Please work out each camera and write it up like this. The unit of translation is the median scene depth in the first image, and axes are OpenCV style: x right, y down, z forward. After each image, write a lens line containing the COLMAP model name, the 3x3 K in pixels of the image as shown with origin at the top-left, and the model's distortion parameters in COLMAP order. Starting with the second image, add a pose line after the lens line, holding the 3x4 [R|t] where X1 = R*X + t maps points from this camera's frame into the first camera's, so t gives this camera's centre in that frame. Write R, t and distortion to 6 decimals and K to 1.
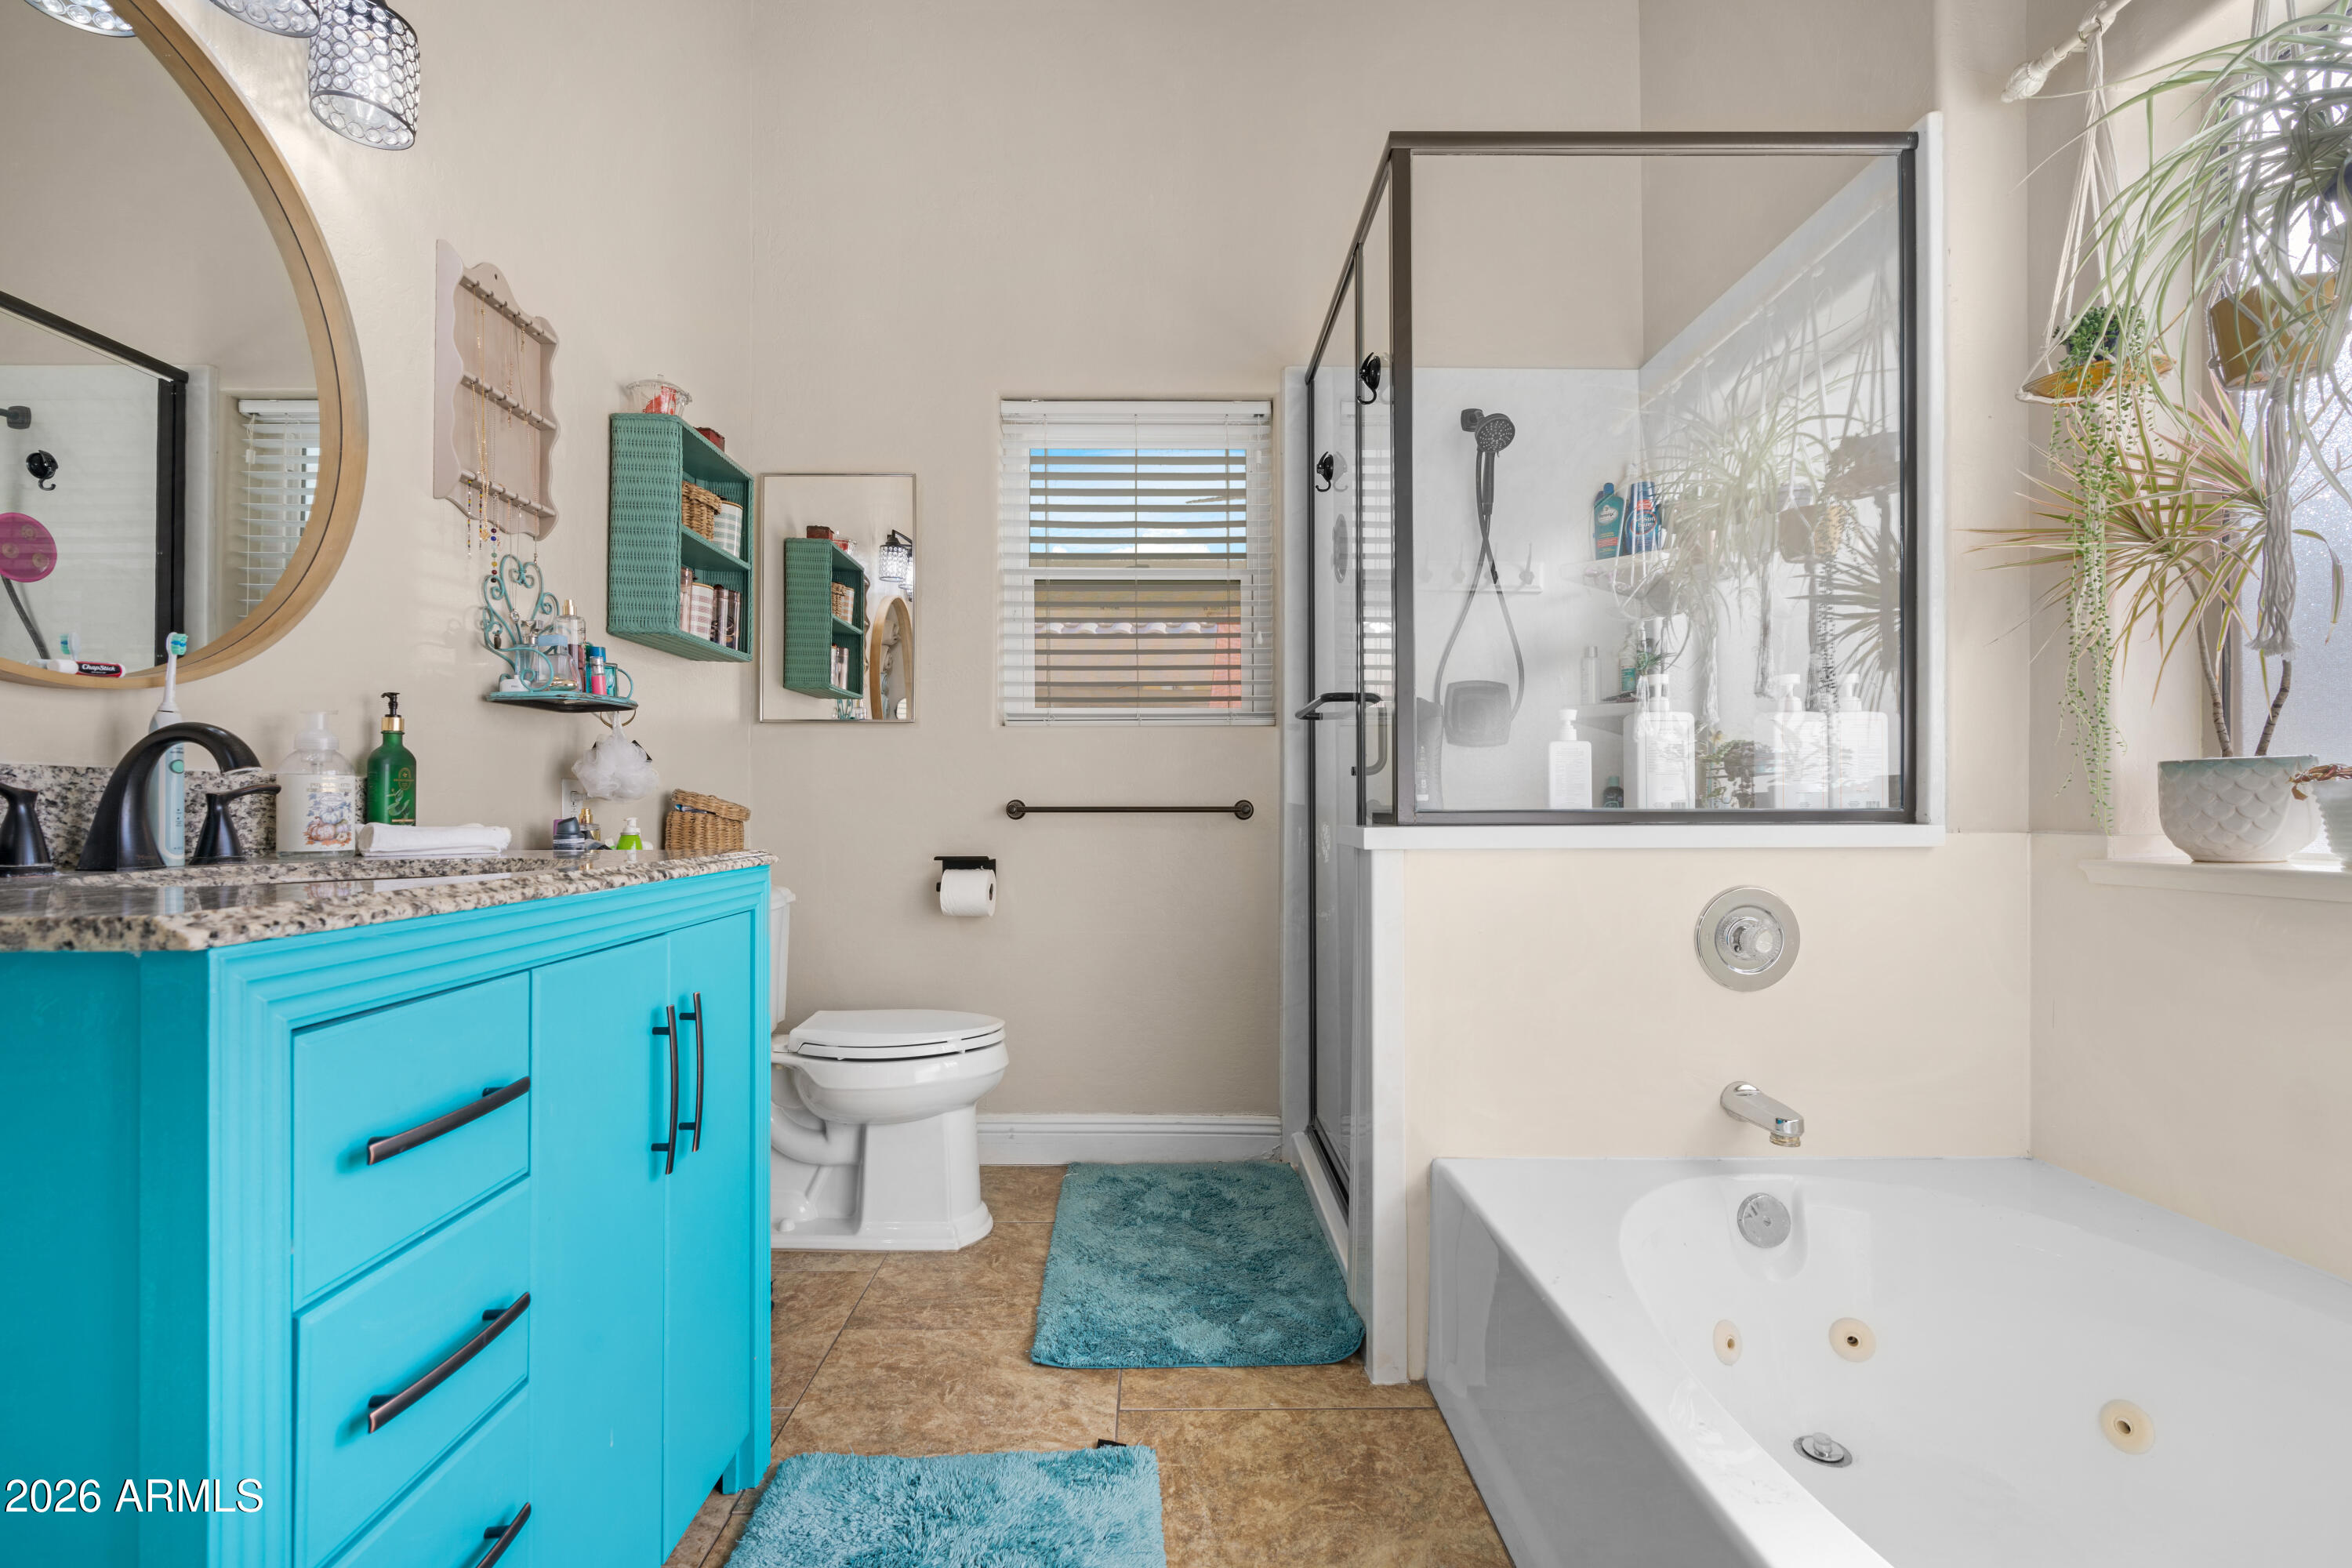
lens RADIAL K [[1070.3, 0, 1167.2], [0, 1070.3, 793.4], [0, 0, 1]] dist [-0.015211, 0.005937]
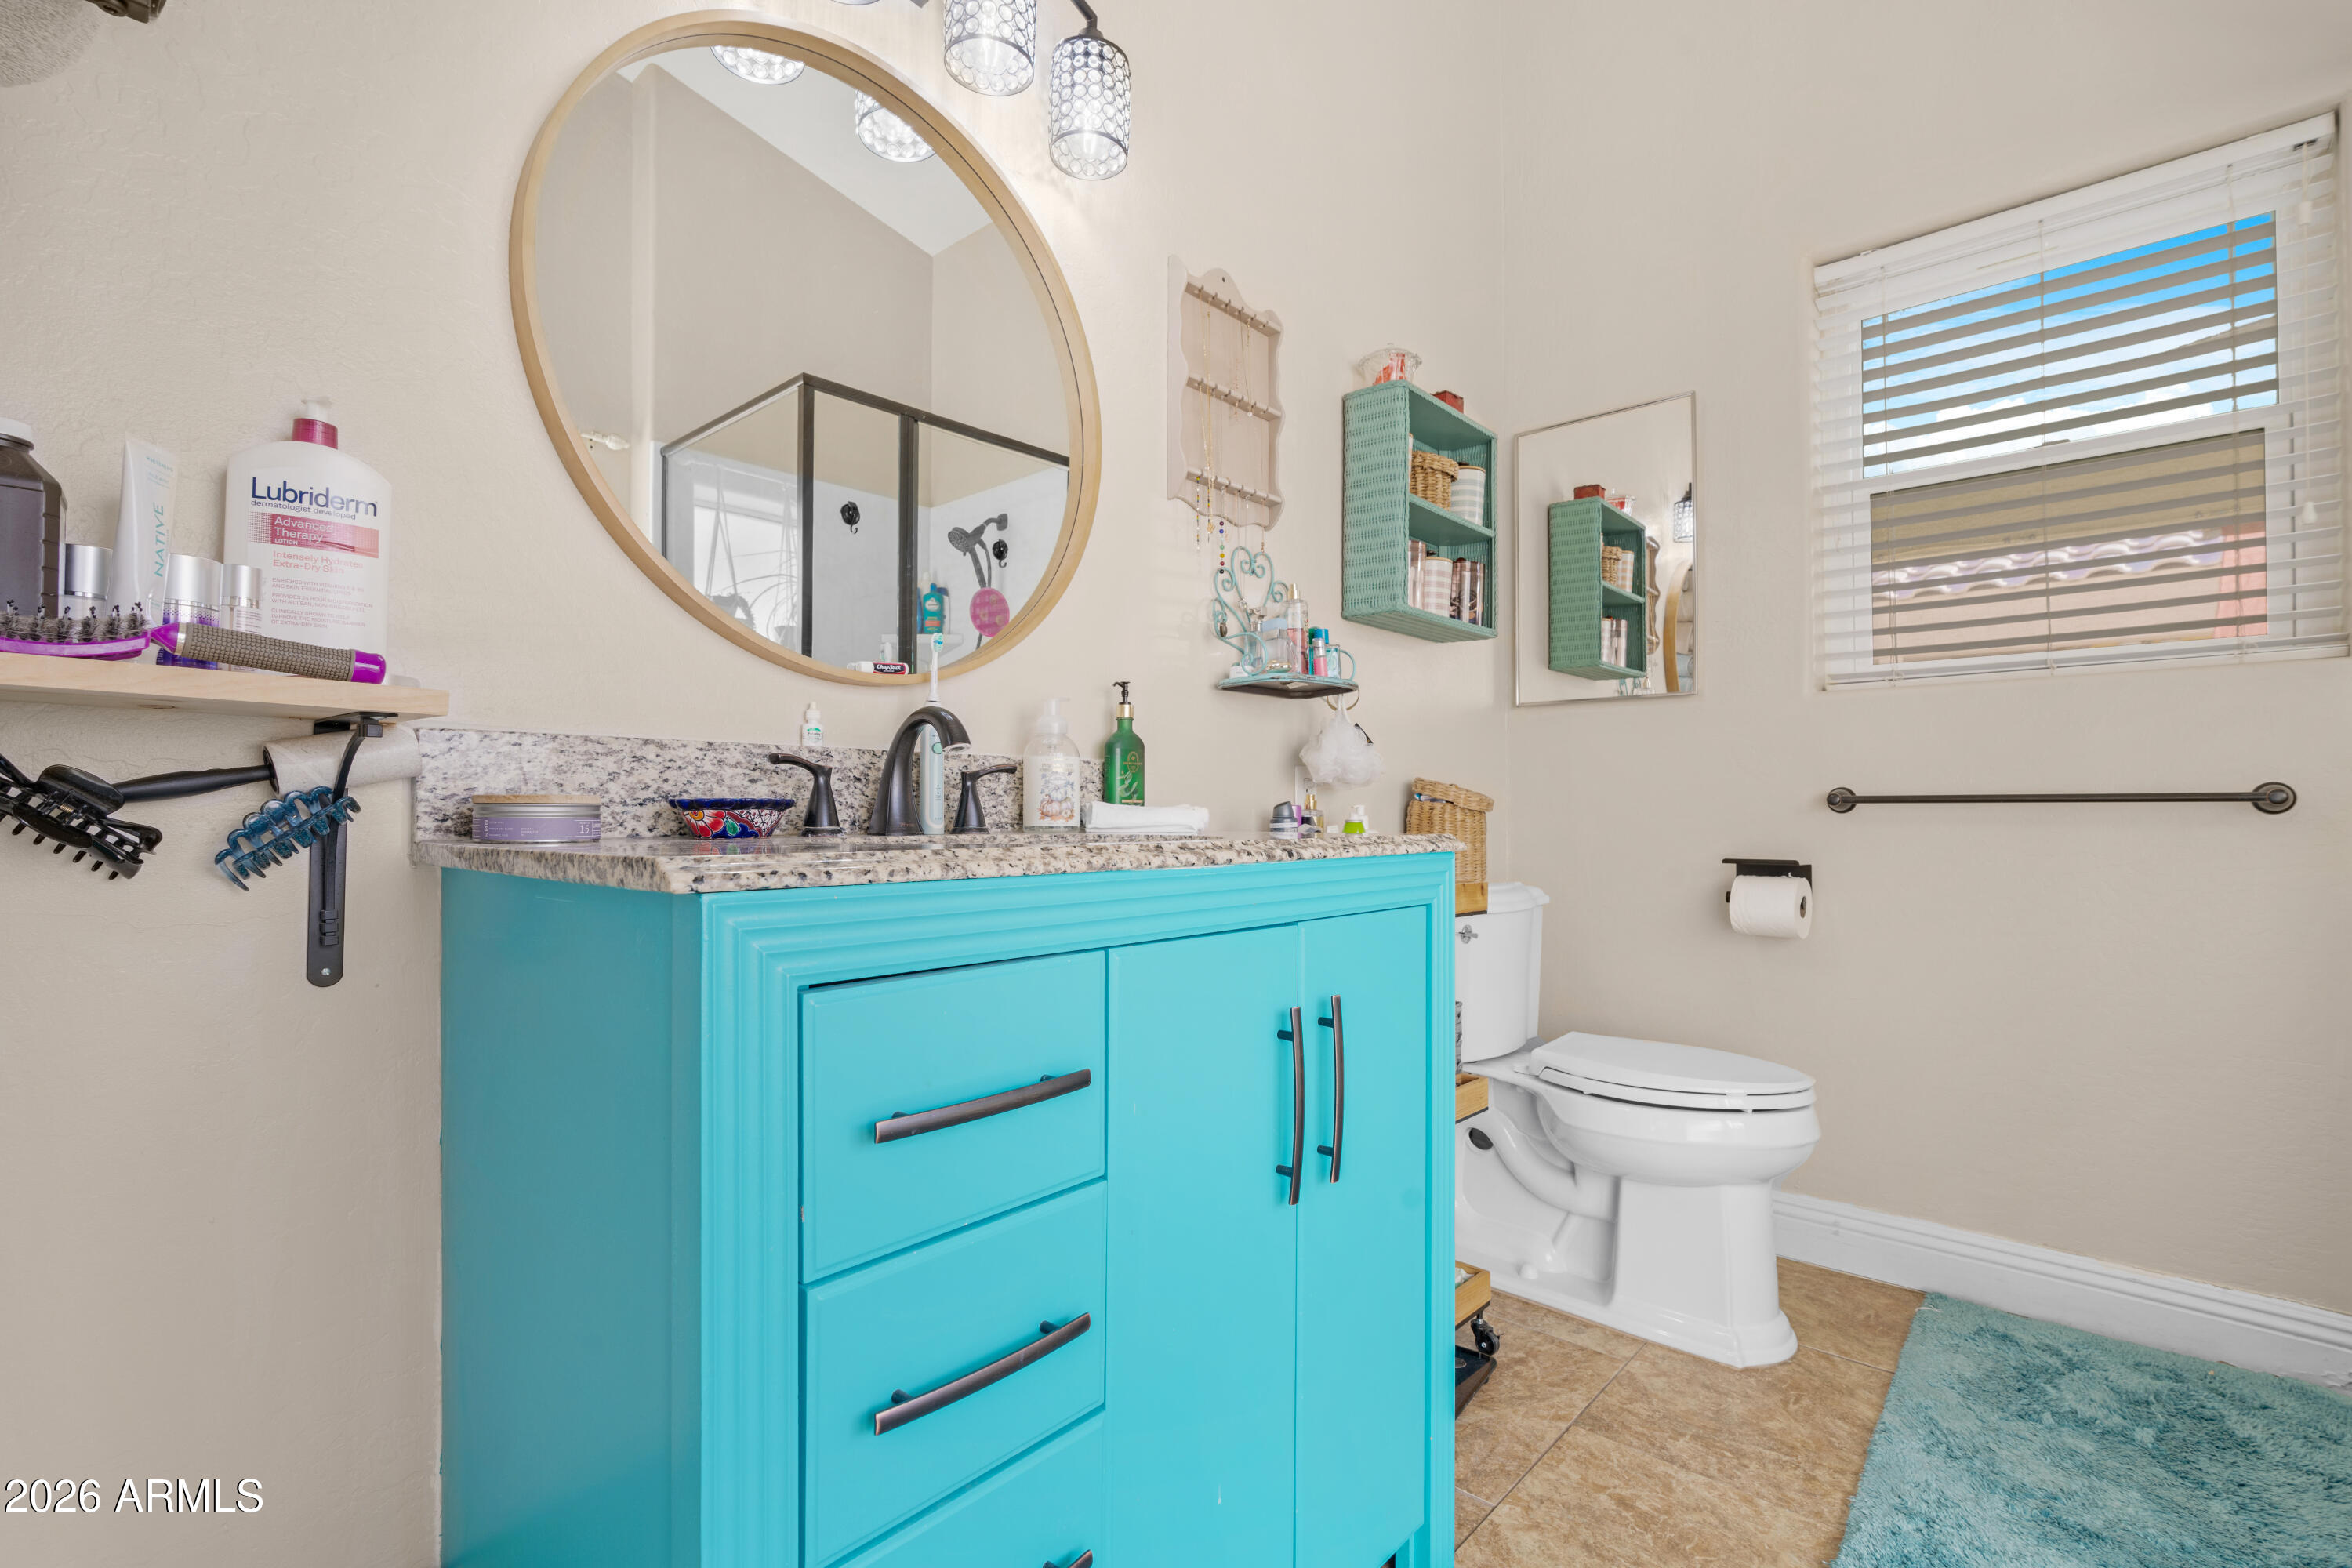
lens RADIAL K [[1070.3, 0, 1158.3], [0, 1070.3, 798.3], [0, 0, 1]] dist [-0.015211, 0.005937]
pose [[0.734192, -0.006386, -0.678912, 0.020930], [0.005359, 0.999979, -0.003612, 0.019877], [0.678921, -0.000986, 0.734210, 0.173563]]
